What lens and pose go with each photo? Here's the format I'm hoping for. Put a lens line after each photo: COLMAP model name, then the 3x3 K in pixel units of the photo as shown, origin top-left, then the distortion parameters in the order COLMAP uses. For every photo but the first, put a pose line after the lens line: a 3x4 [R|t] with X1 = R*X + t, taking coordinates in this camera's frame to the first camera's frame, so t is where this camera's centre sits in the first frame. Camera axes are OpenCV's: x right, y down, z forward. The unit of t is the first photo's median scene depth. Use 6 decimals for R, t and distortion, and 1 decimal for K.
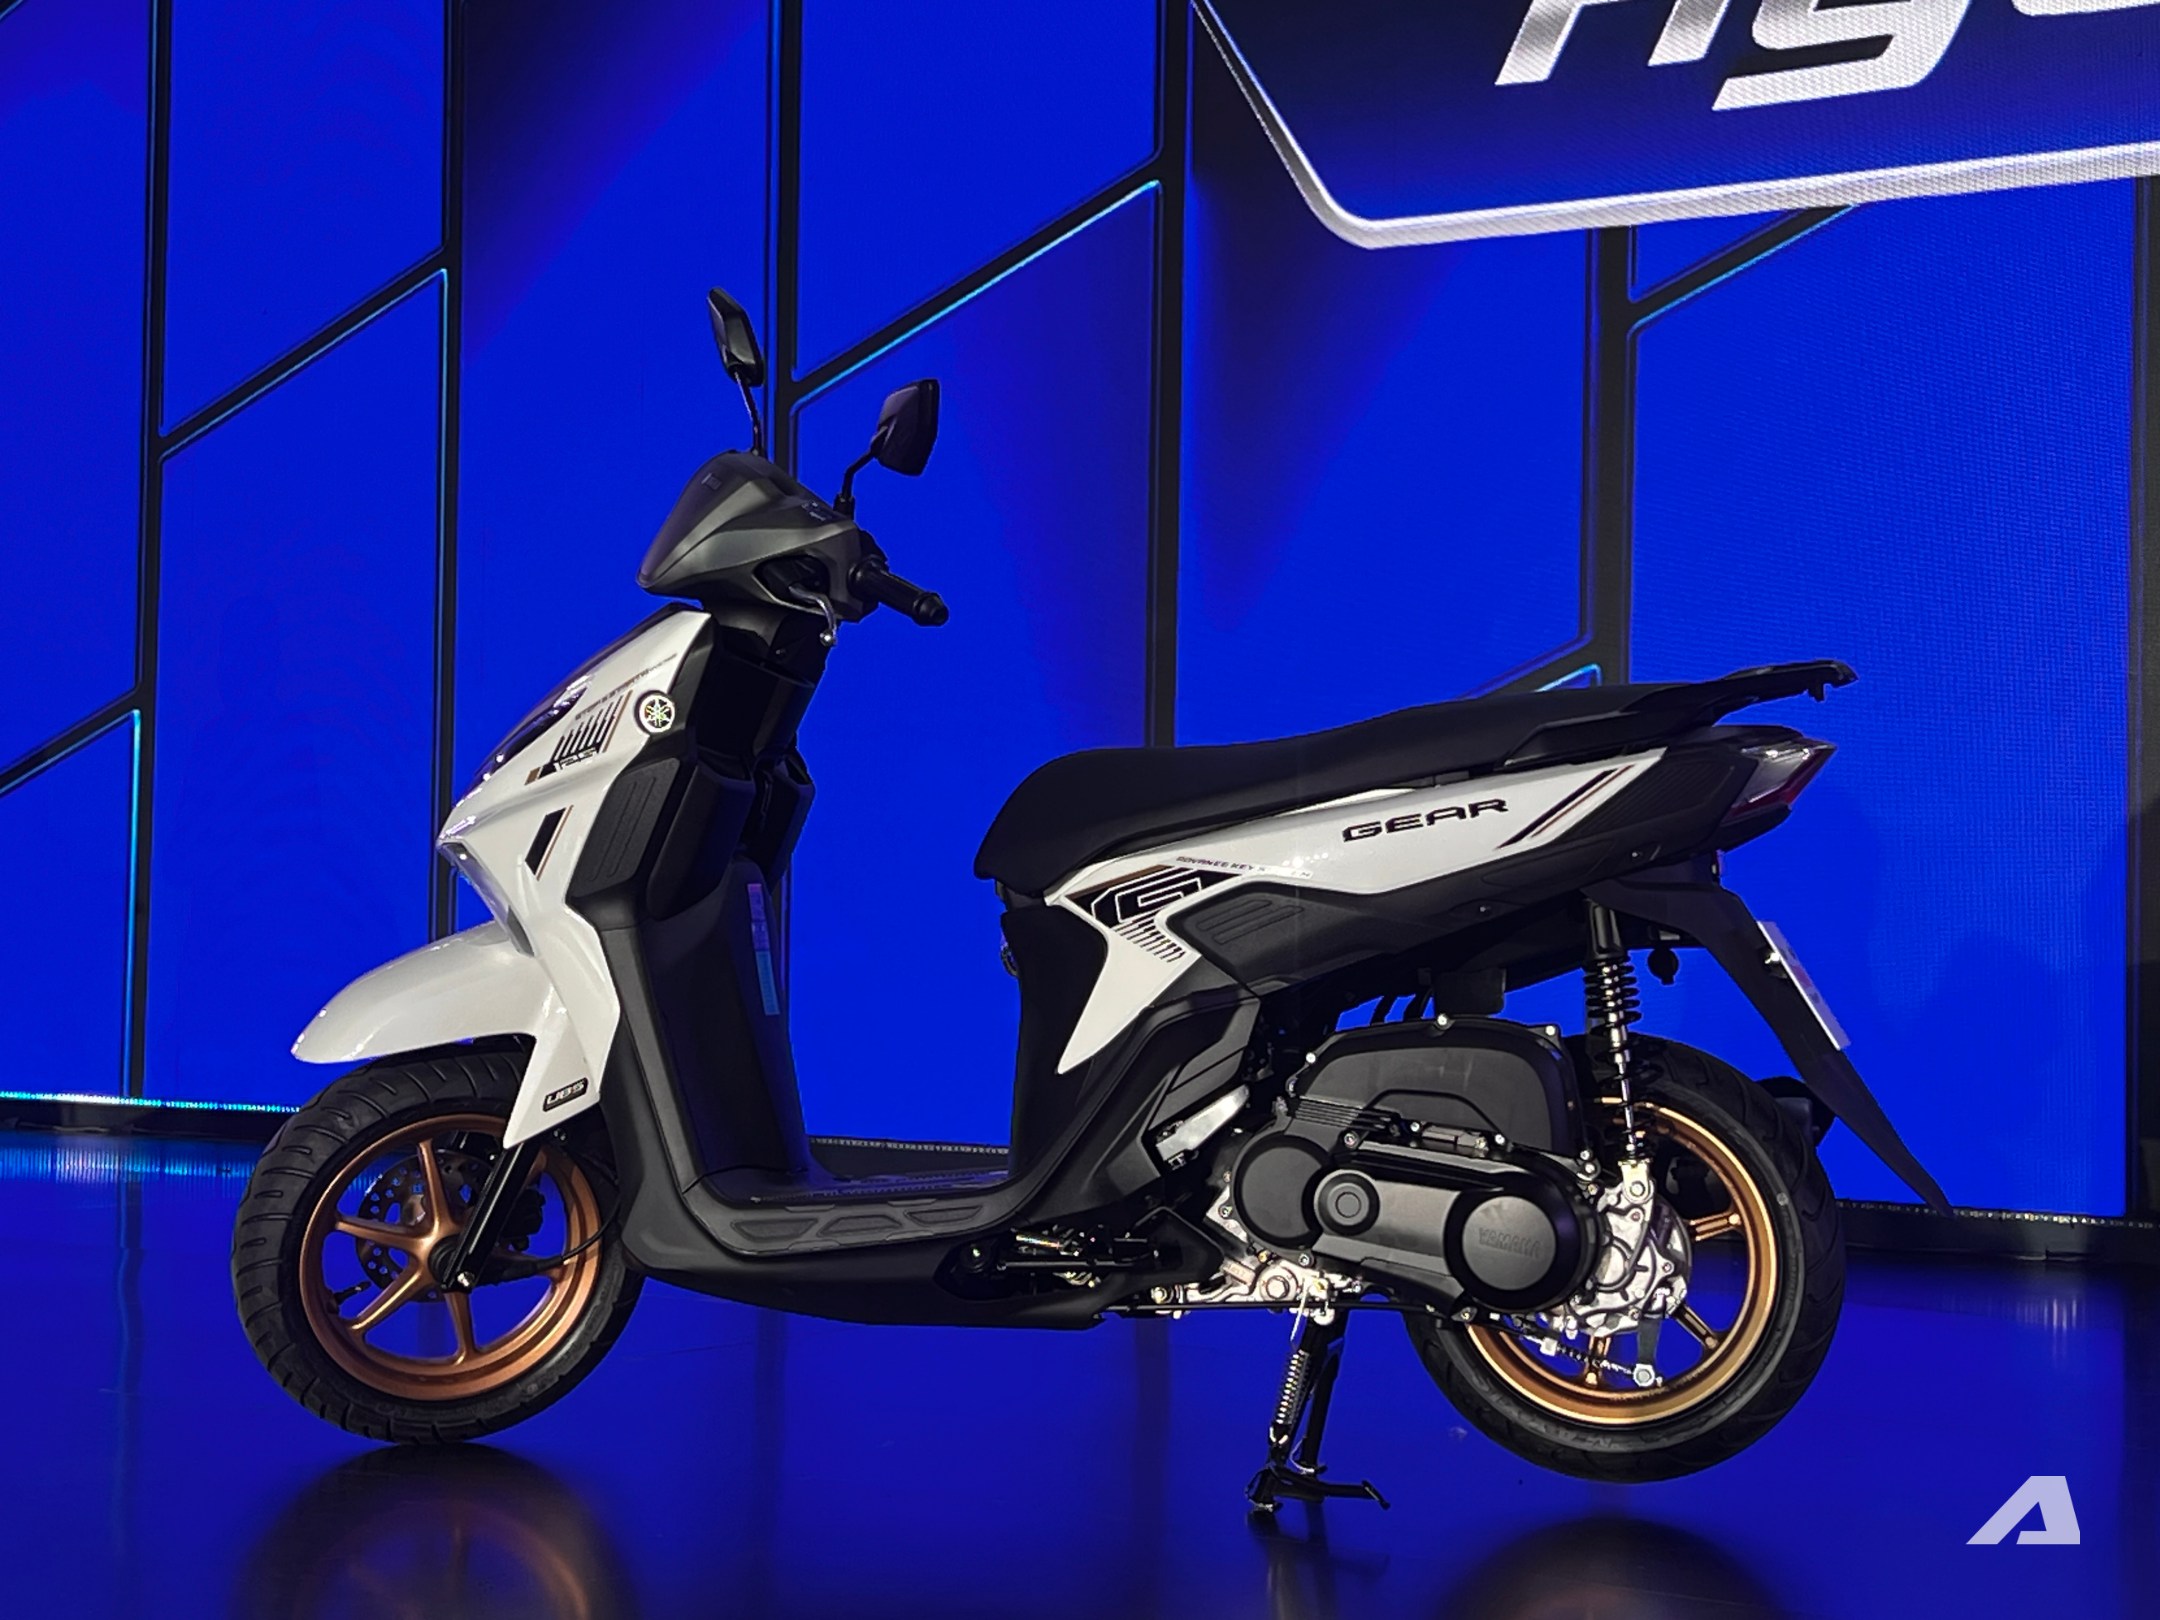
lens RADIAL K [[4000.5, 0, 1080.0], [0, 4000.5, 810.0], [0, 0, 1]] dist [0.147490, -0.111342]
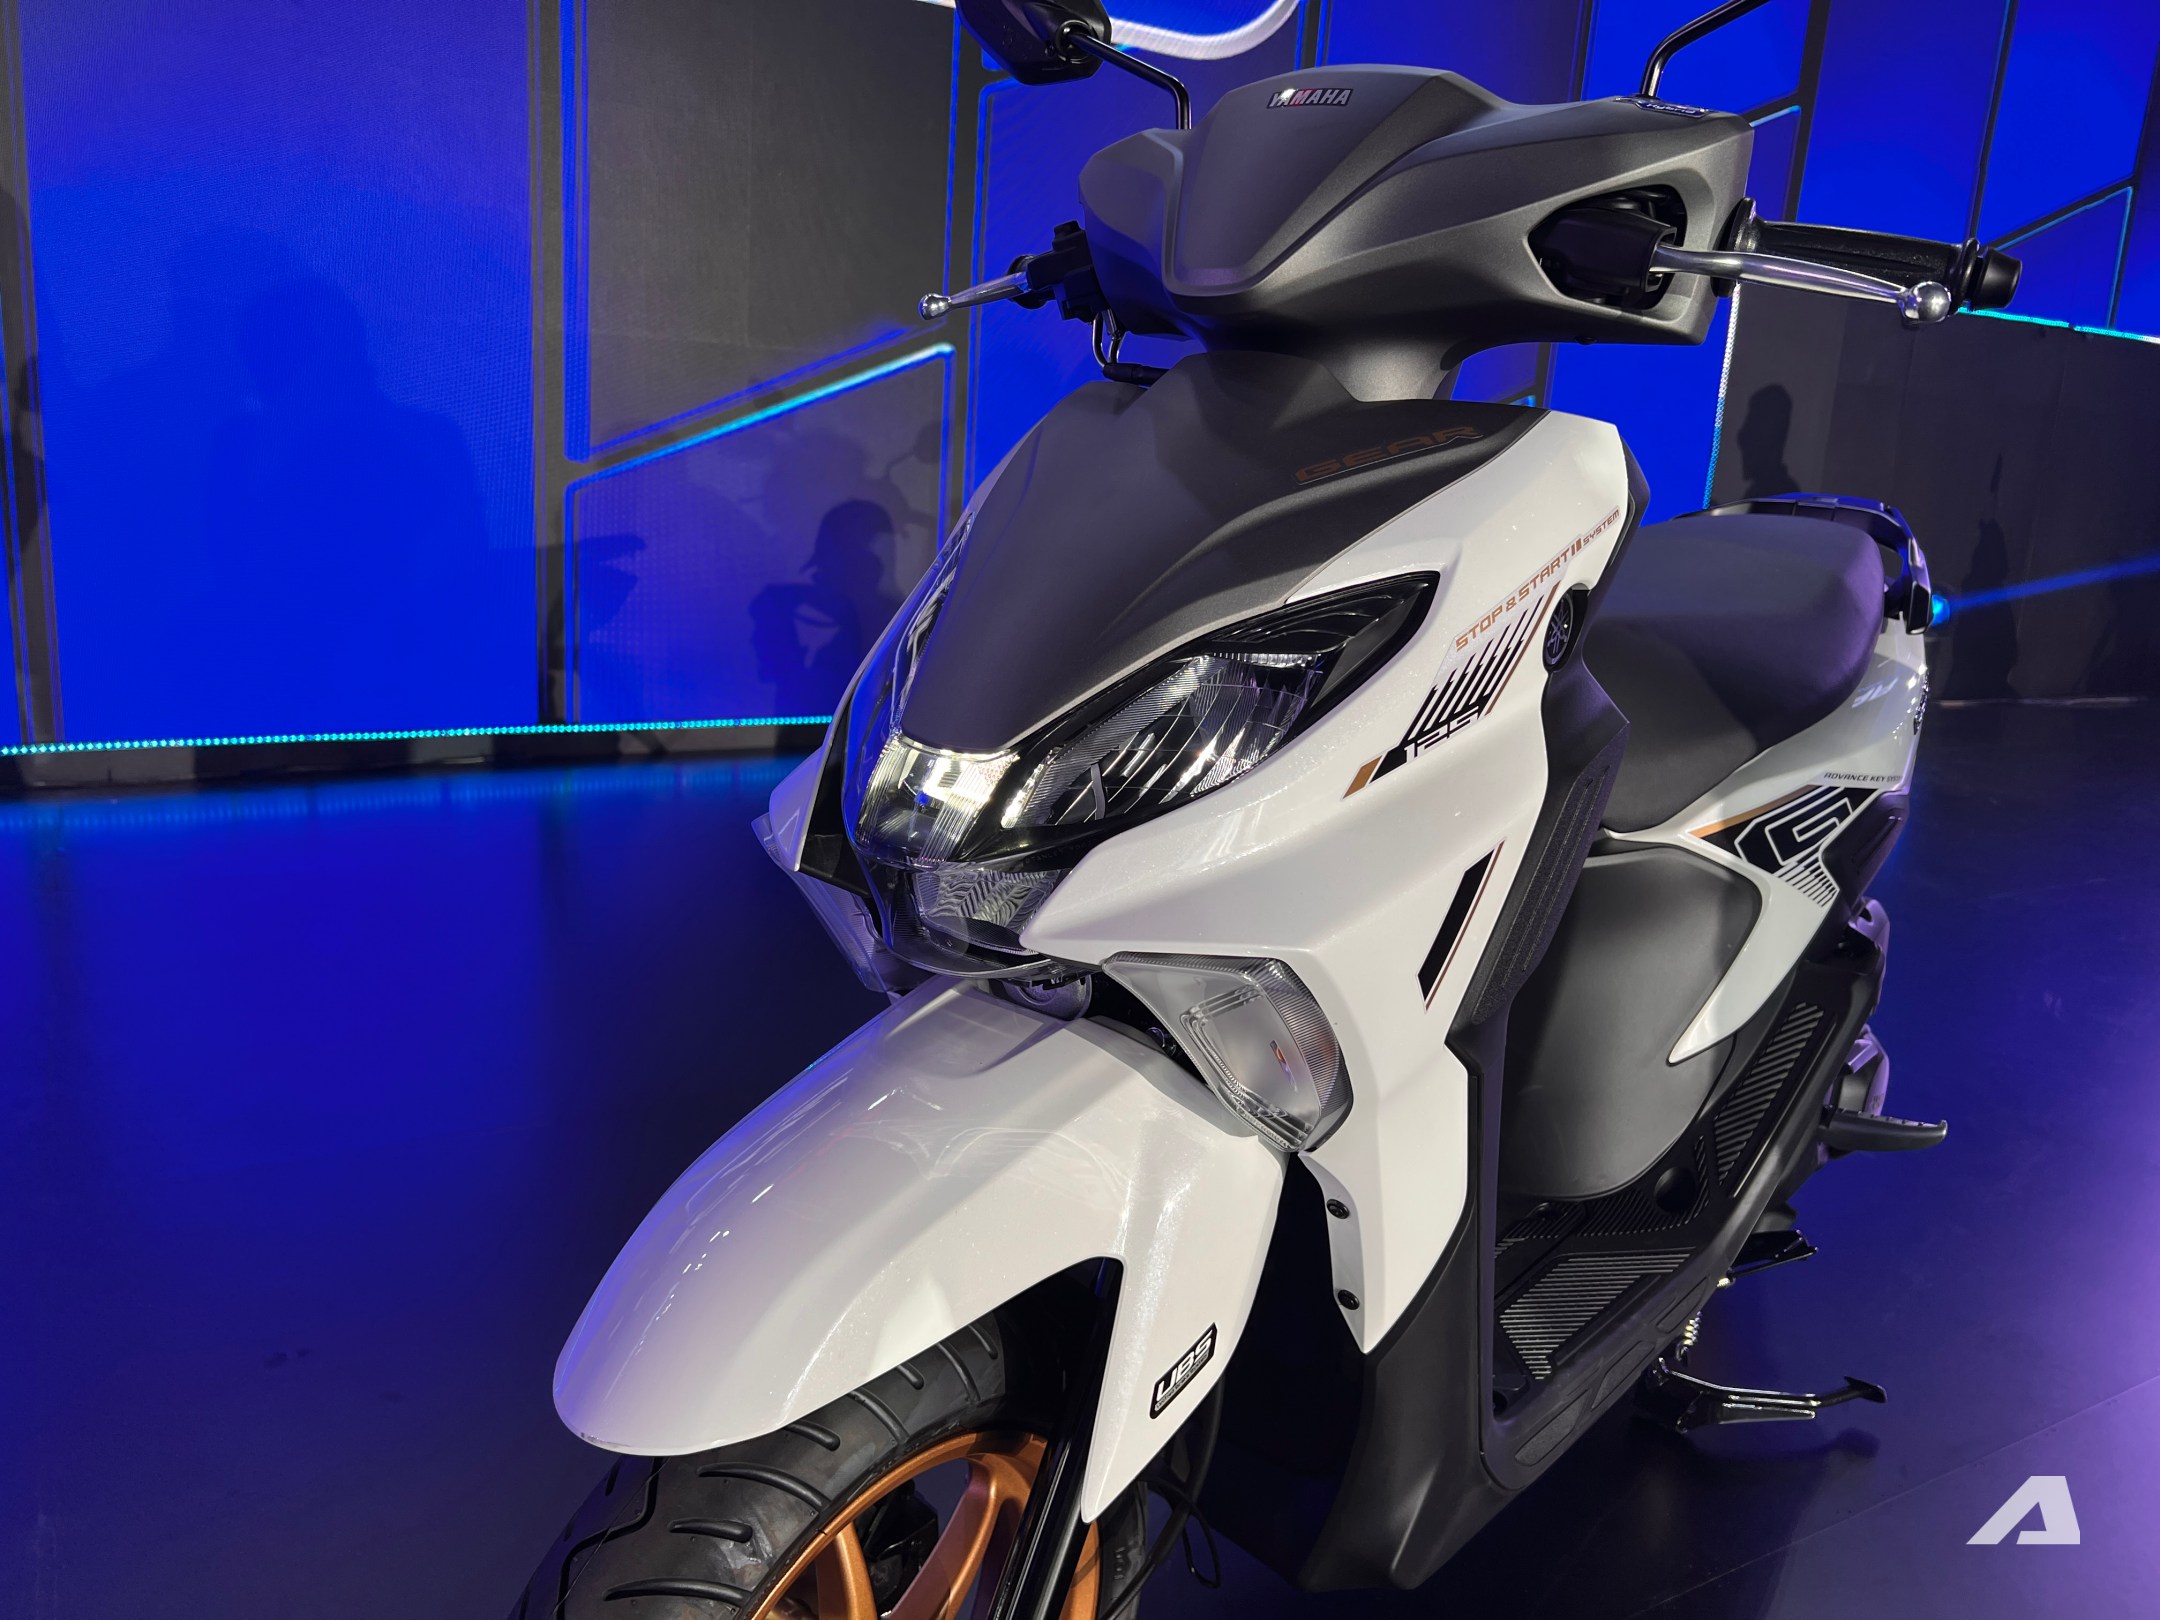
lens RADIAL K [[1643.6, 0, 1080.0], [0, 1643.6, 810.0], [0, 0, 1]] dist [0.002281, -0.000541]
pose [[0.427259, -0.192115, 0.883483, -0.325988], [-0.081162, 0.965069, 0.249107, -0.050003], [-0.900479, -0.178139, 0.396742, 1.003193]]
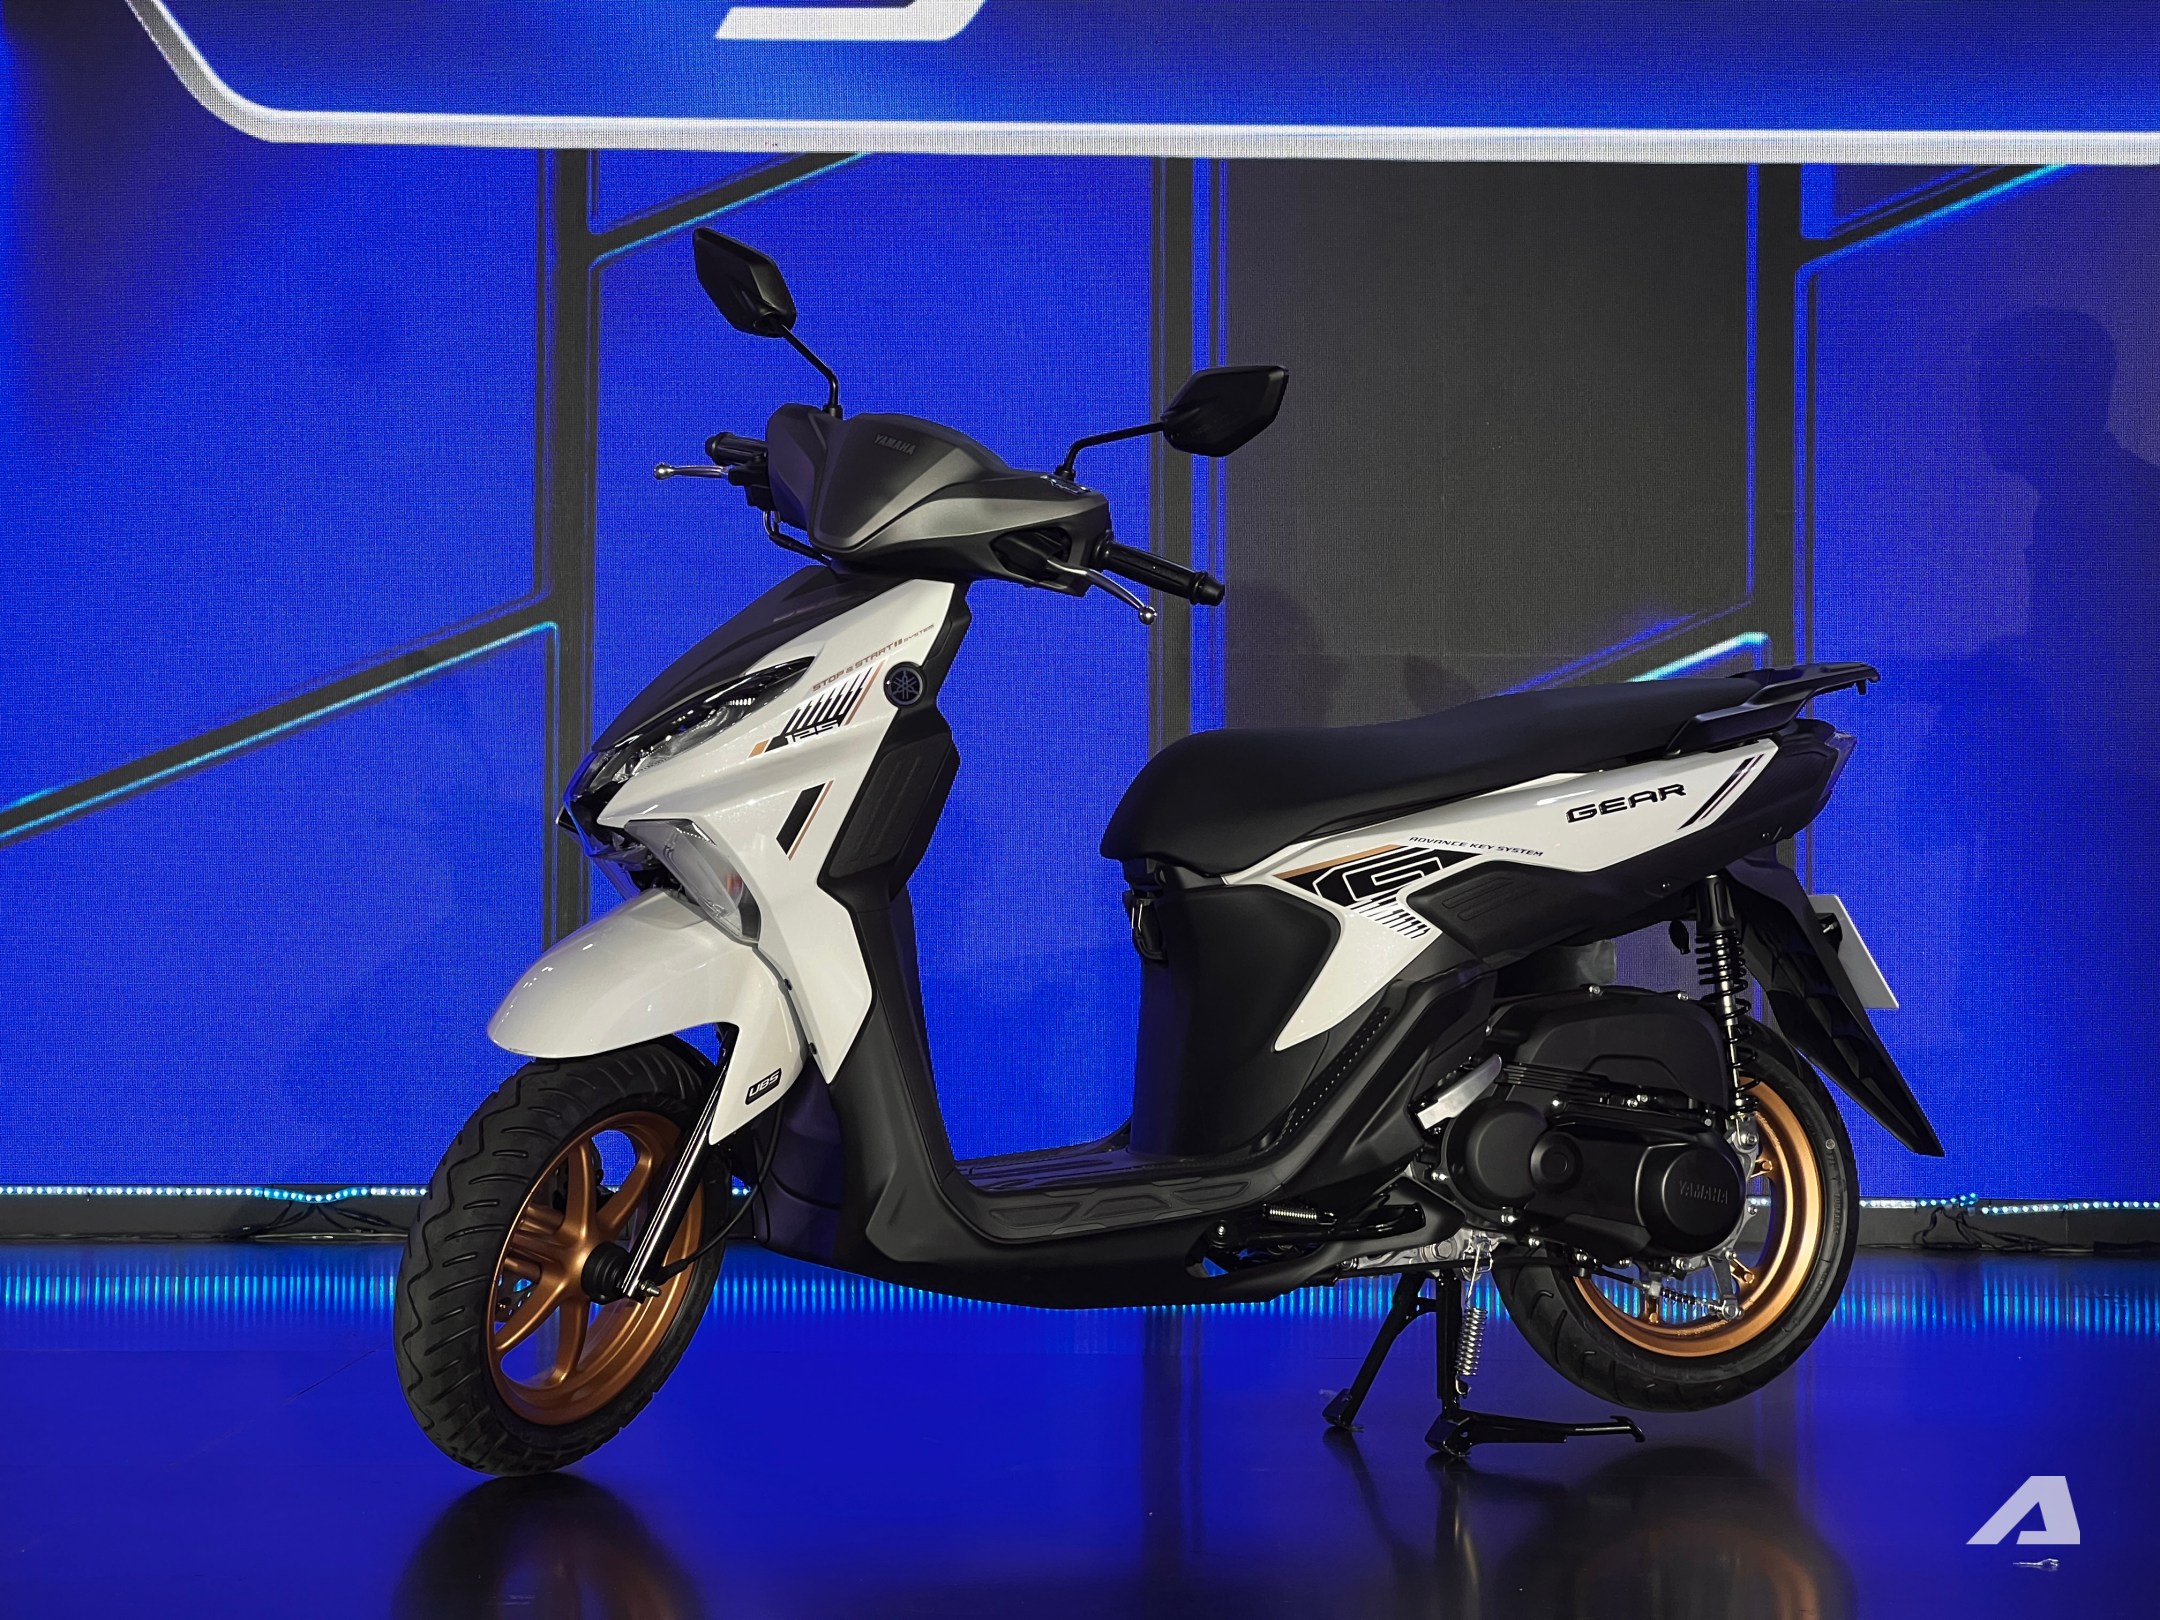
lens RADIAL K [[5024.6, 0, 1080.0], [0, 5024.6, 810.0], [0, 0, 1]] dist [-0.077027, 0.547120]
pose [[0.812181, 0.004894, 0.583385, -0.801510], [-0.009948, 0.999936, 0.005461, -0.001410], [-0.583321, -0.010239, 0.812177, -0.002765]]
